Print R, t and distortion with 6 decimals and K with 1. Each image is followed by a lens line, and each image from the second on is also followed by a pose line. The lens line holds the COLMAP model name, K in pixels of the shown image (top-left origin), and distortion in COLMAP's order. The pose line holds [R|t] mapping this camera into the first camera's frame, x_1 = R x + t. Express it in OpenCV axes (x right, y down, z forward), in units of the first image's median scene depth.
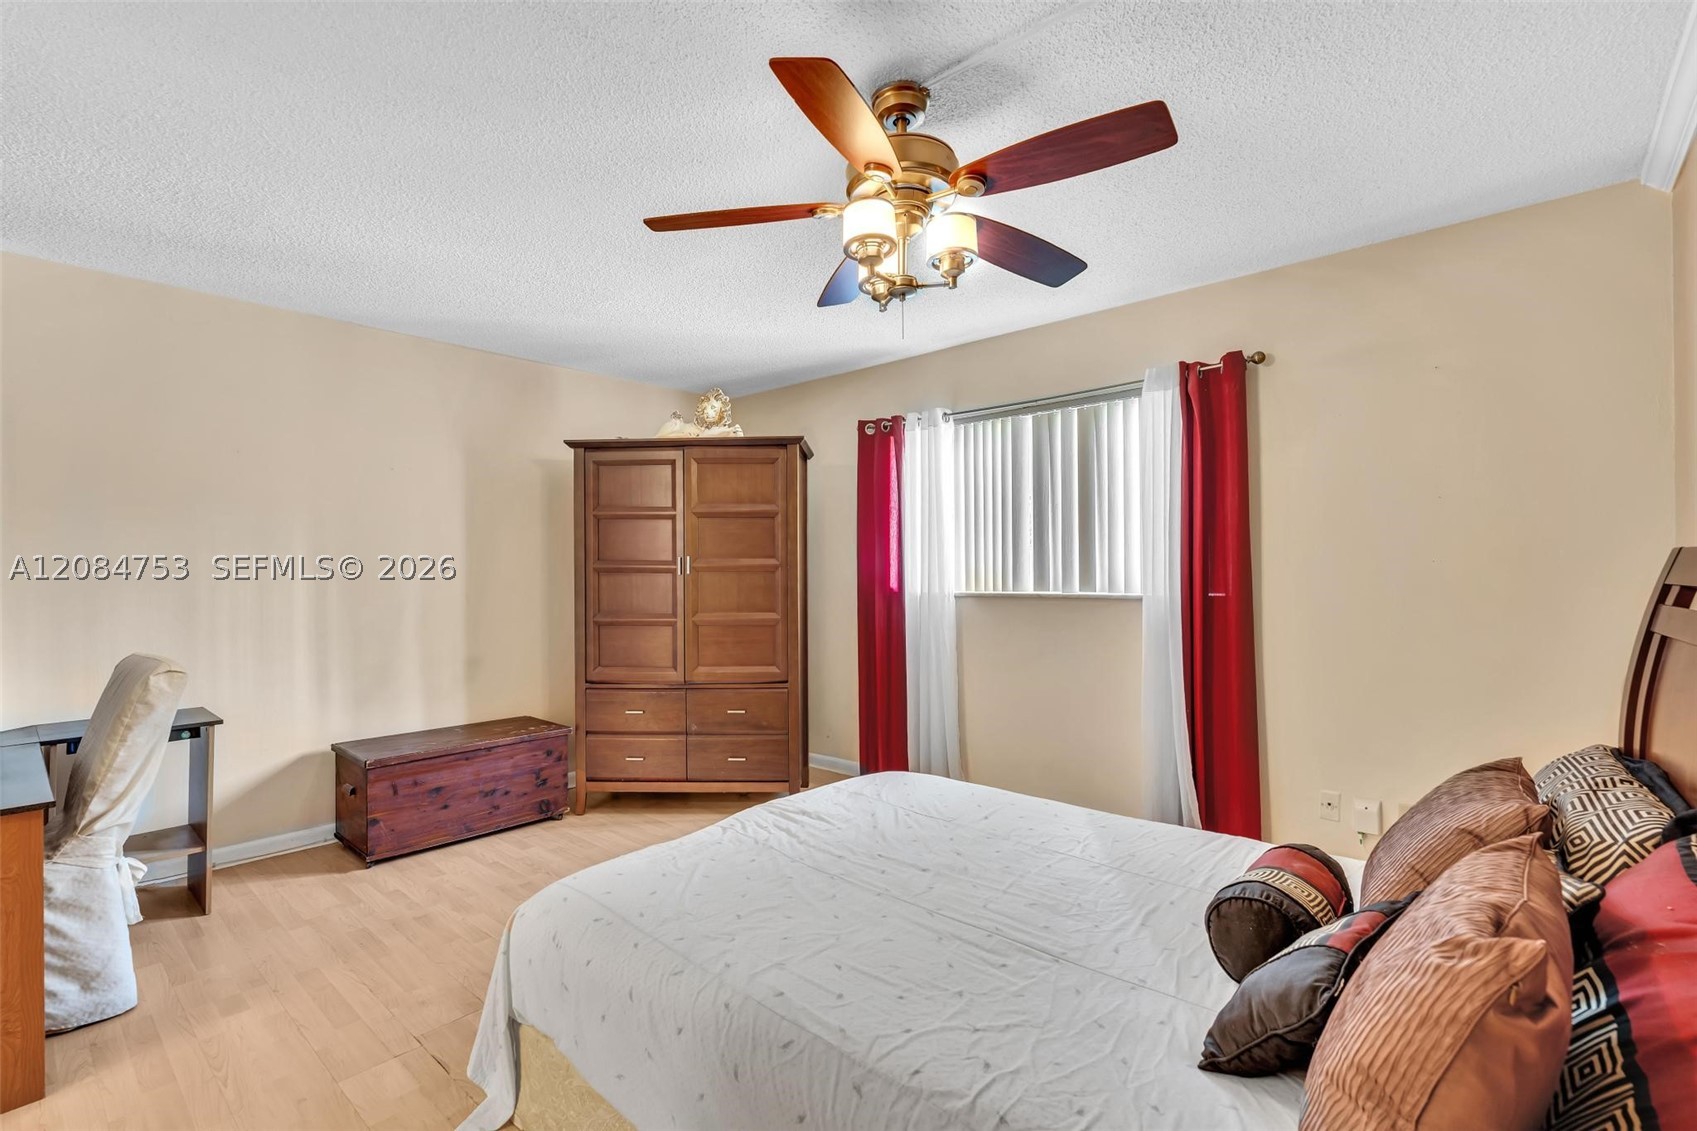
lens RADIAL K [[768.2, 0, 850.9], [0, 768.2, 559.0], [0, 0, 1]] dist [-0.001463, 0.001035]
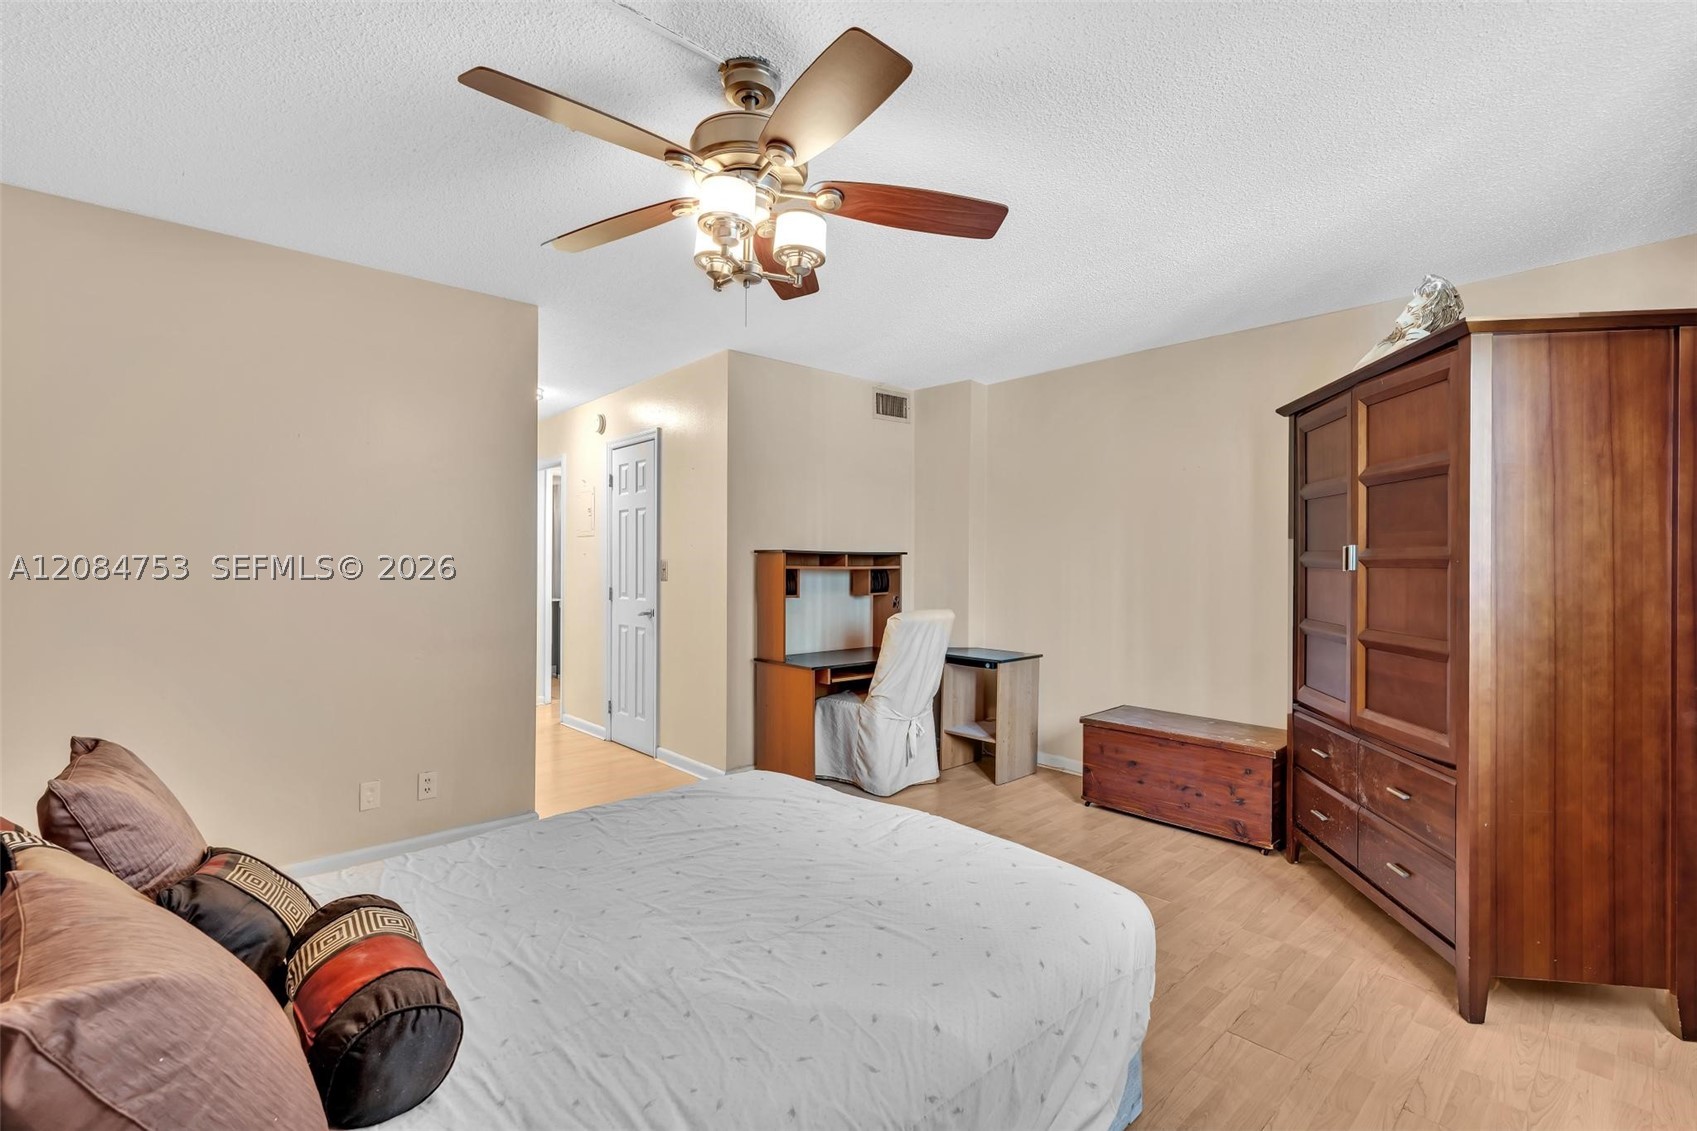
lens RADIAL K [[768.2, 0, 850.9], [0, 768.2, 559.0], [0, 0, 1]] dist [-0.001463, 0.001035]
pose [[-0.098835, 0.004083, -0.995095, 0.580260], [0.009025, 0.999954, 0.003206, 0.002962], [0.995063, -0.008664, -0.098868, 0.702737]]
